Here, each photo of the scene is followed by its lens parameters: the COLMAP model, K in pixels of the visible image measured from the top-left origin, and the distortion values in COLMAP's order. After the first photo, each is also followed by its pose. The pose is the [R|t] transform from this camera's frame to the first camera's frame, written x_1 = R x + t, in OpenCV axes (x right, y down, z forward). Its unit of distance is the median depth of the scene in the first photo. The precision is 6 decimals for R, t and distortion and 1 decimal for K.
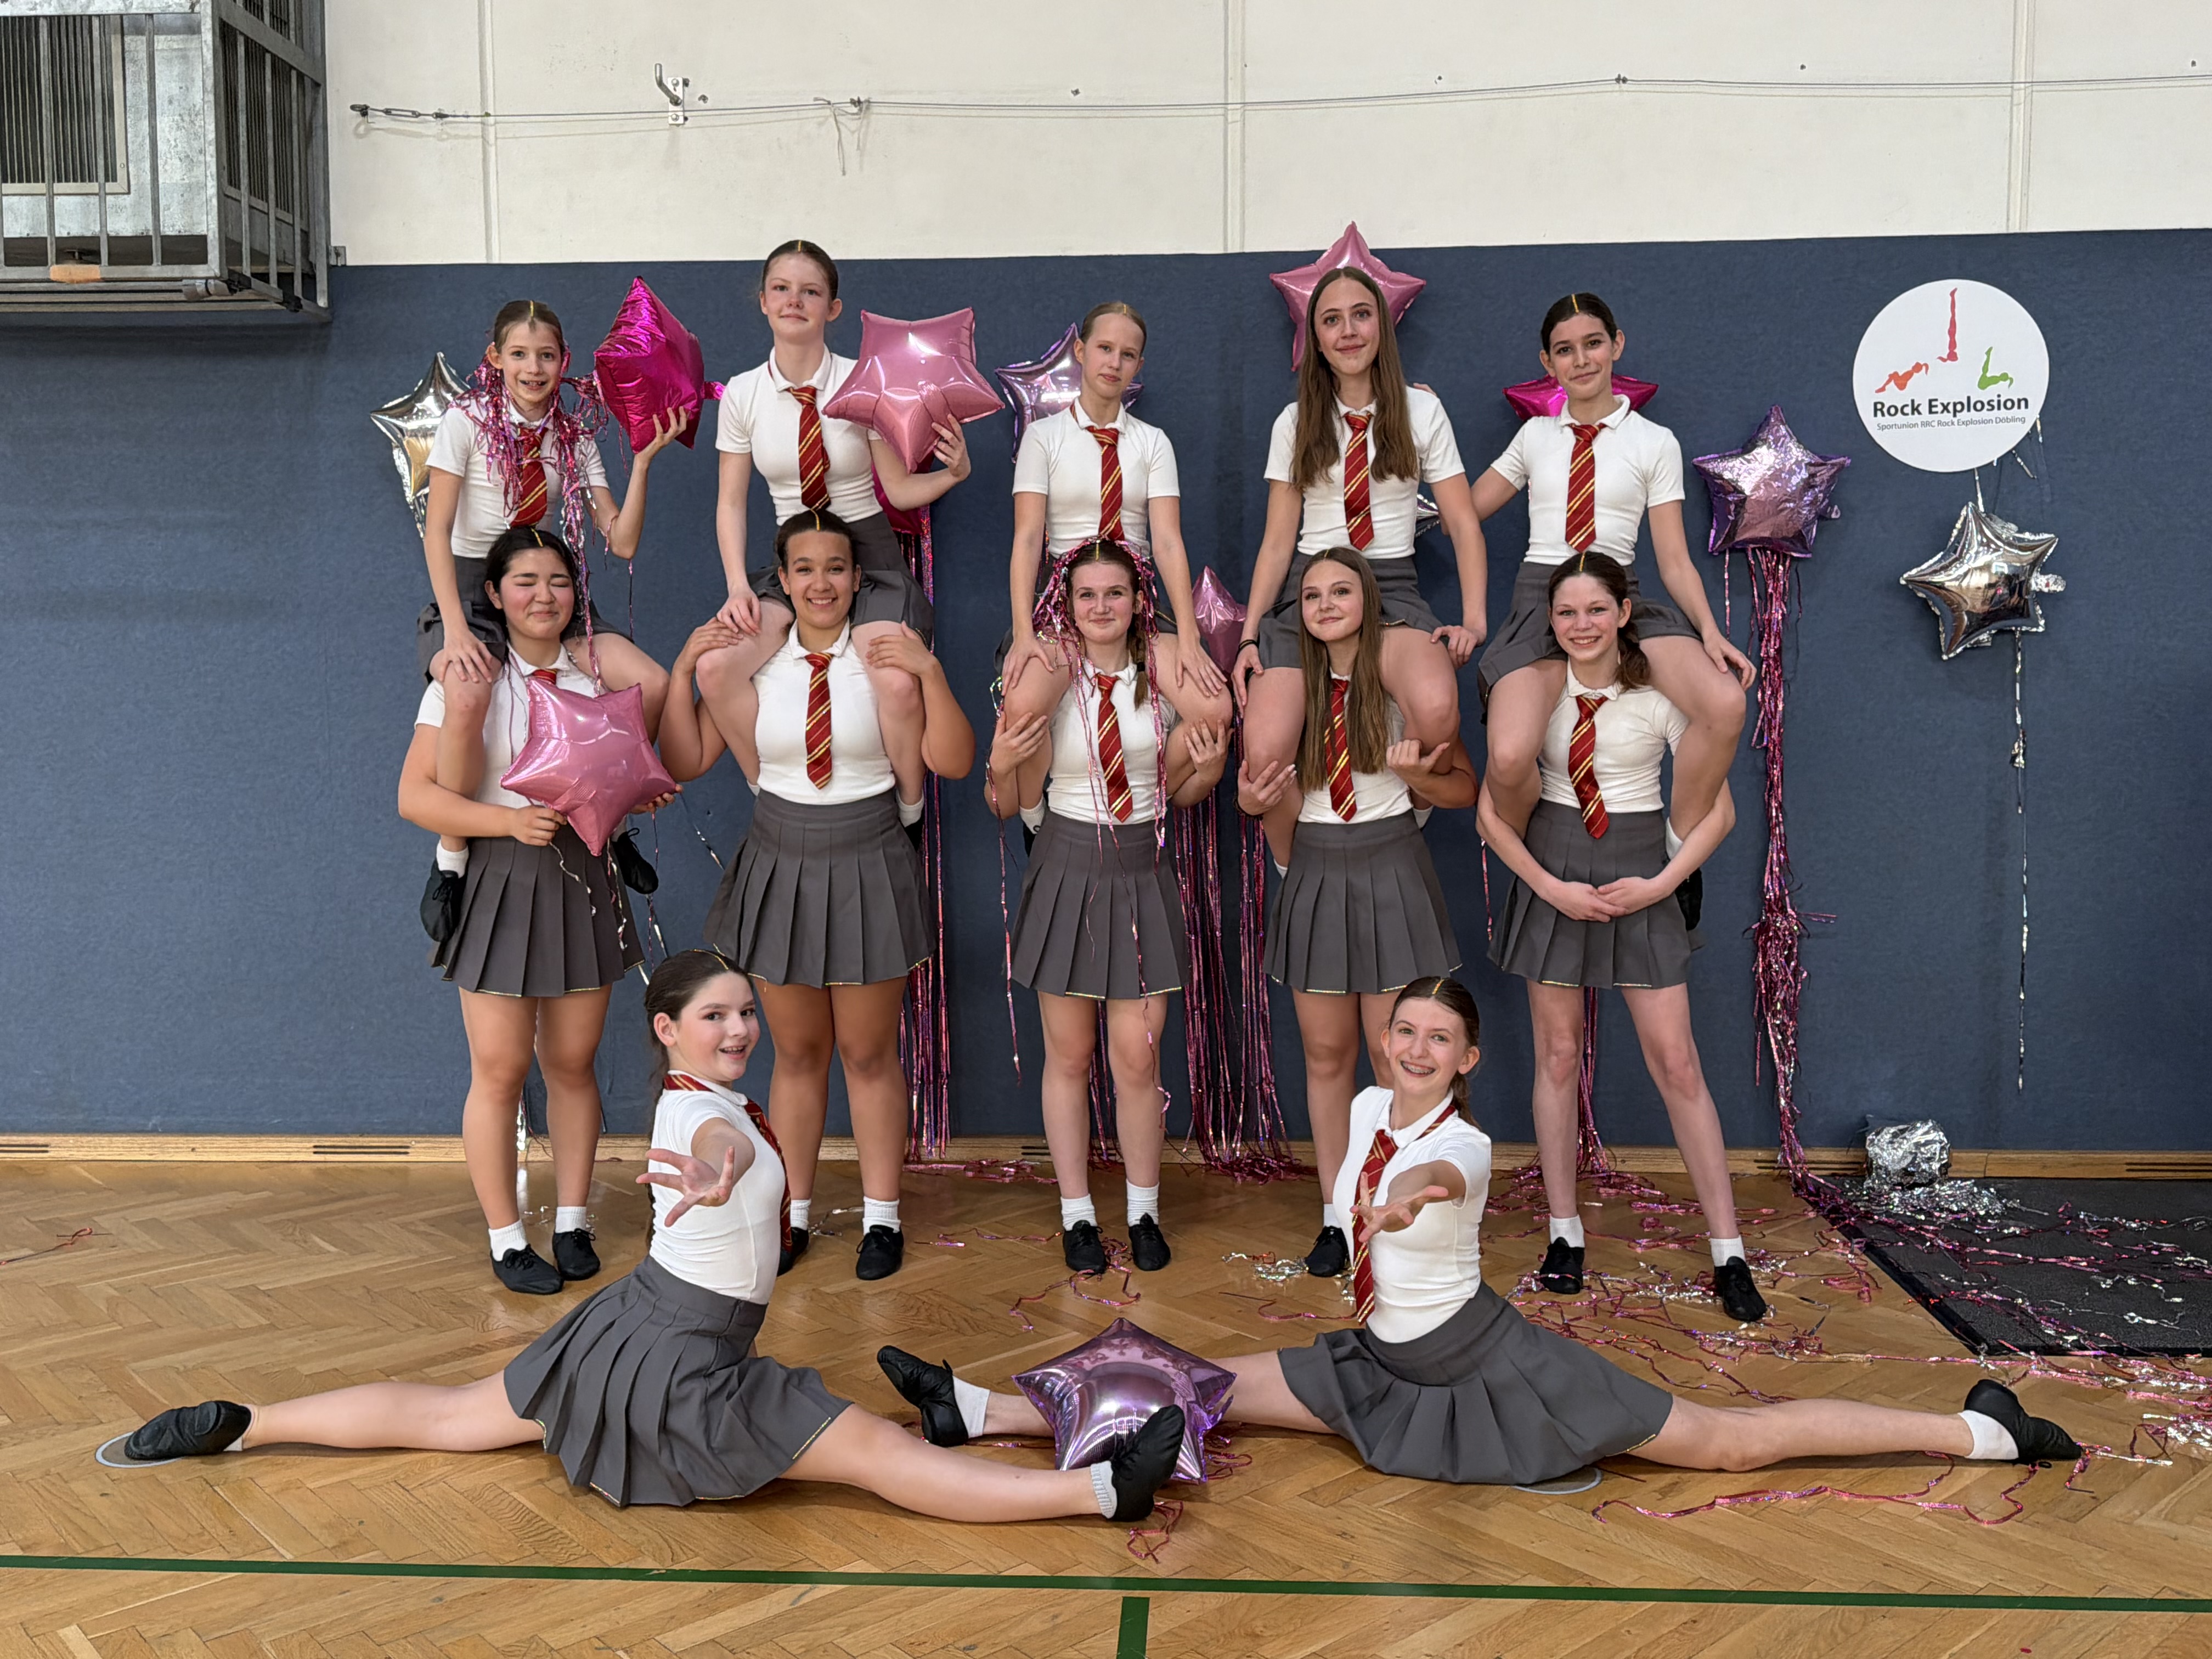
lens RADIAL K [[1933.0, 0, 1105.2], [0, 1933.0, 833.0], [0, 0, 1]] dist [-0.012199, 0.014235]
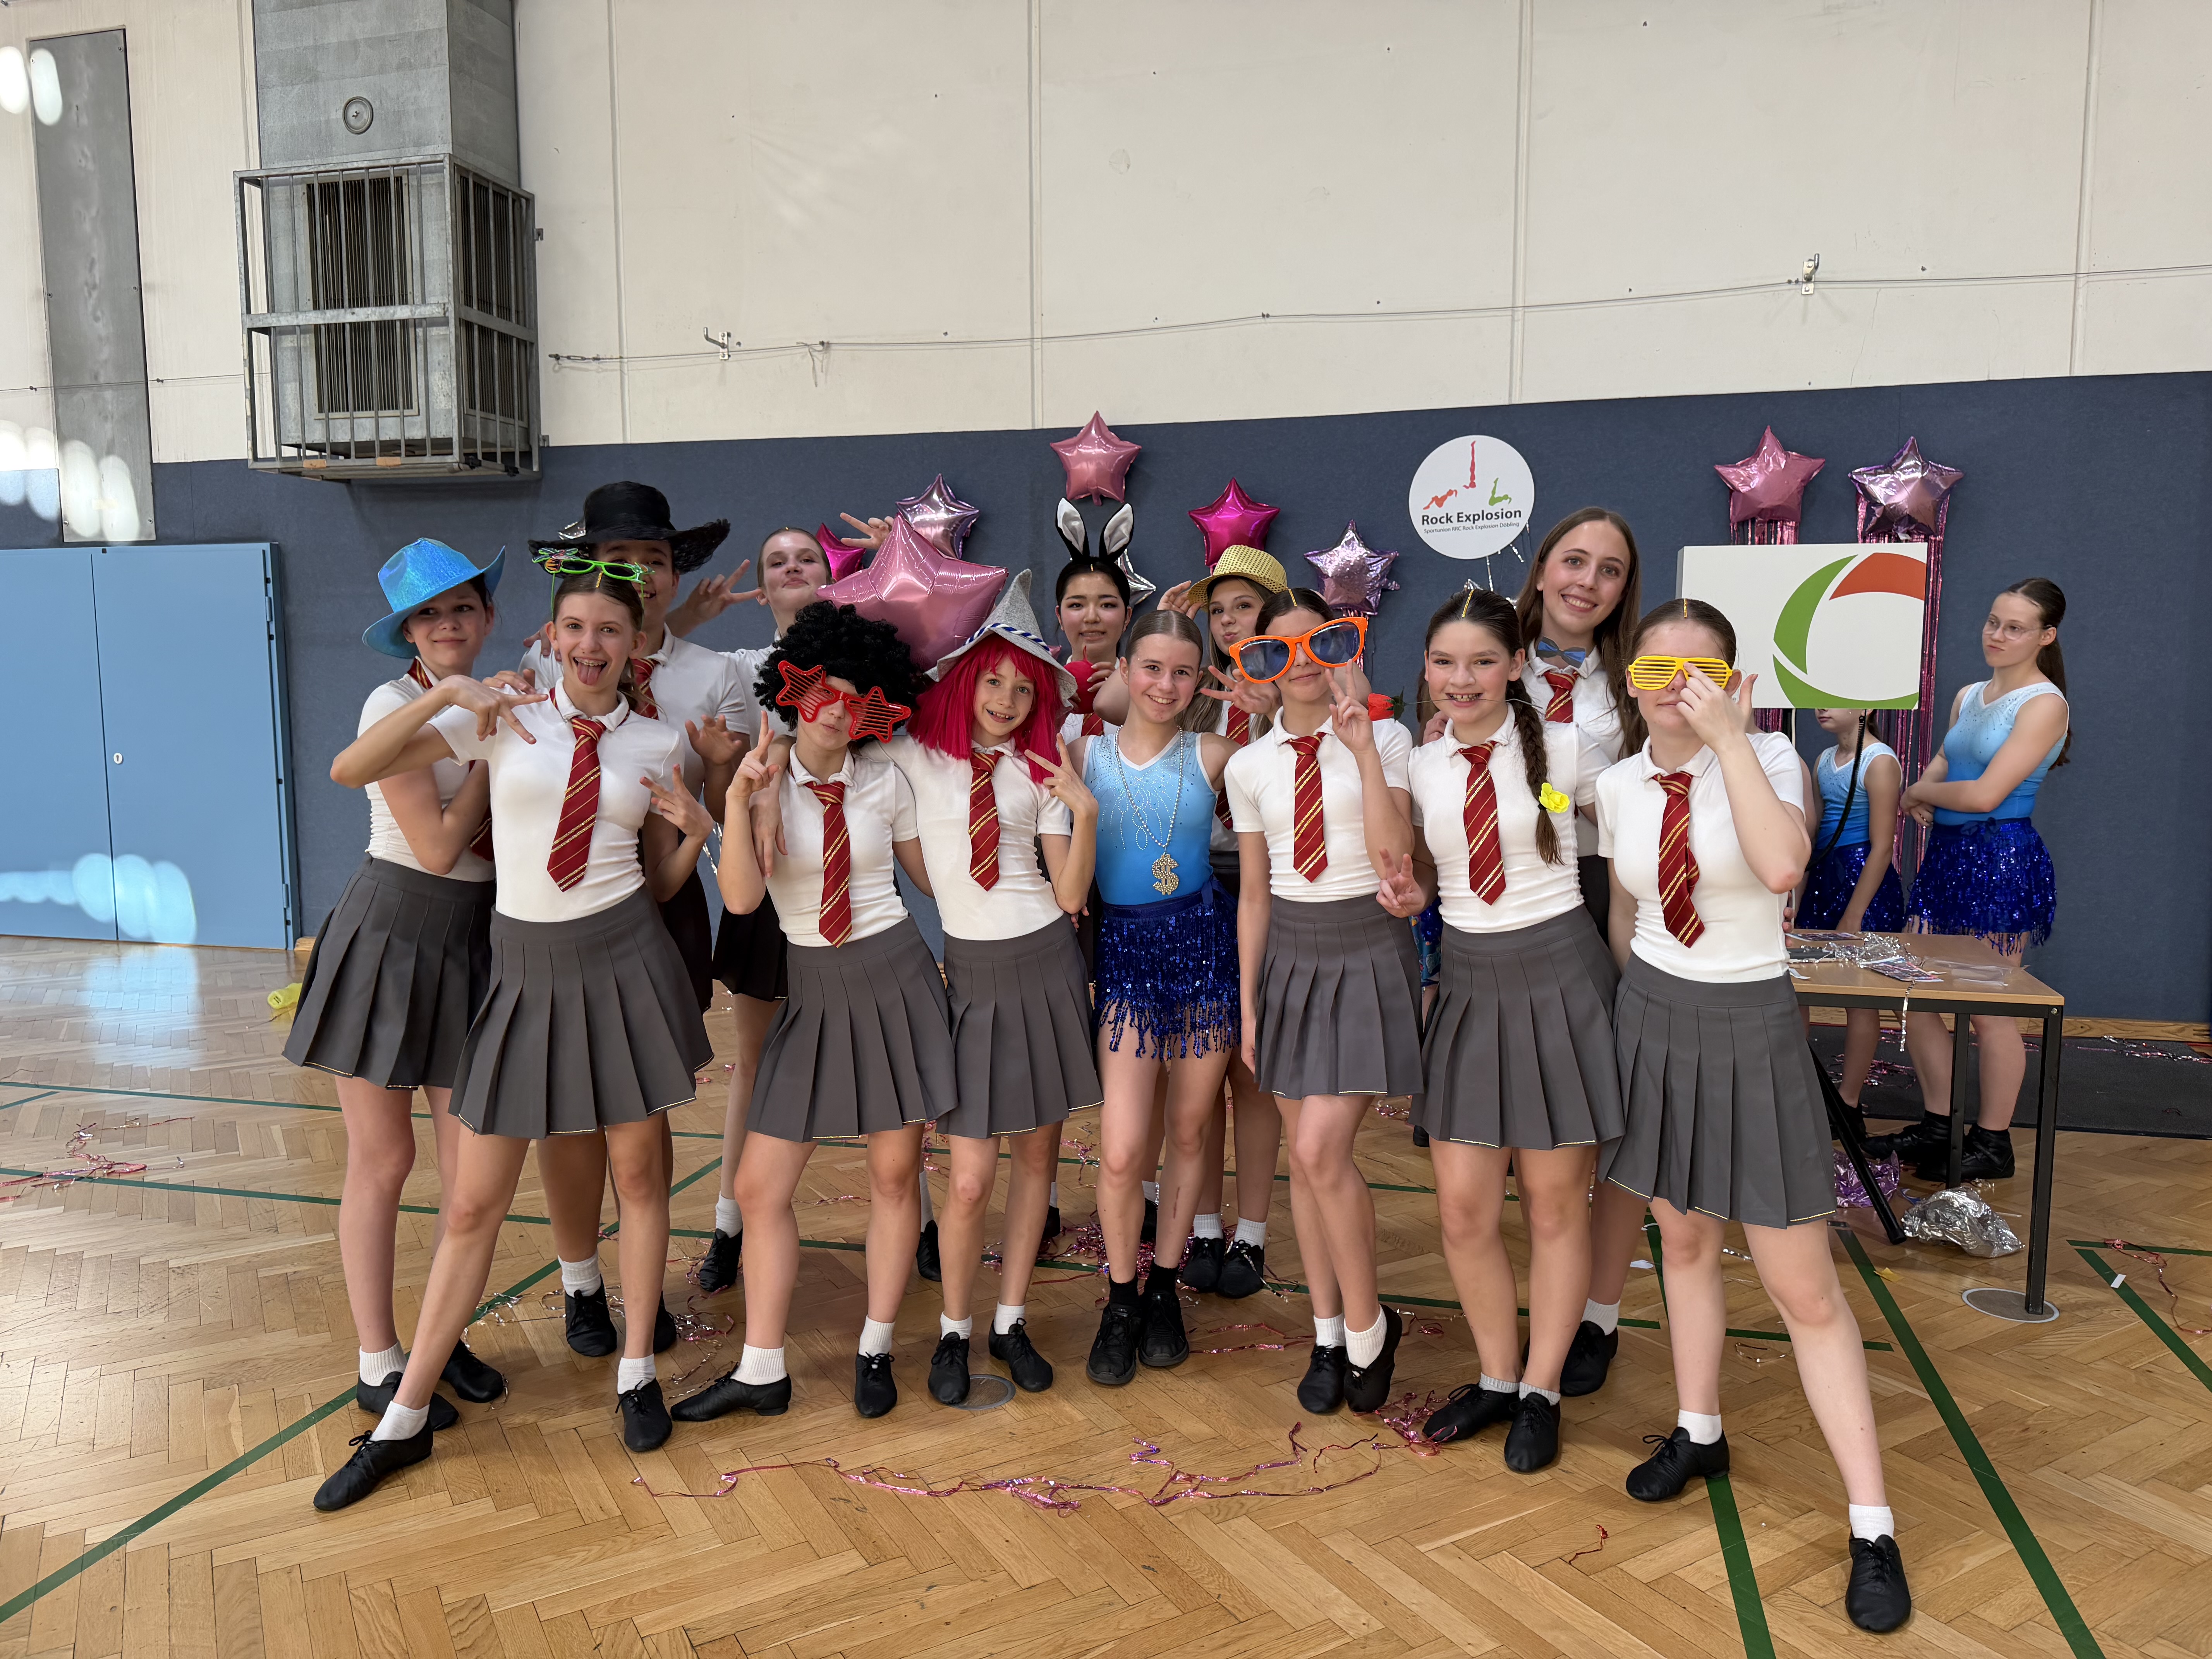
lens RADIAL K [[1559.4, 0, 1107.9], [0, 1559.4, 821.5], [0, 0, 1]] dist [0.002642, -0.006847]
pose [[0.981715, 0.021870, -0.189094, 0.393101], [-0.020710, 0.999753, 0.008108, 0.020987], [0.189225, -0.004044, 0.981926, -0.295392]]
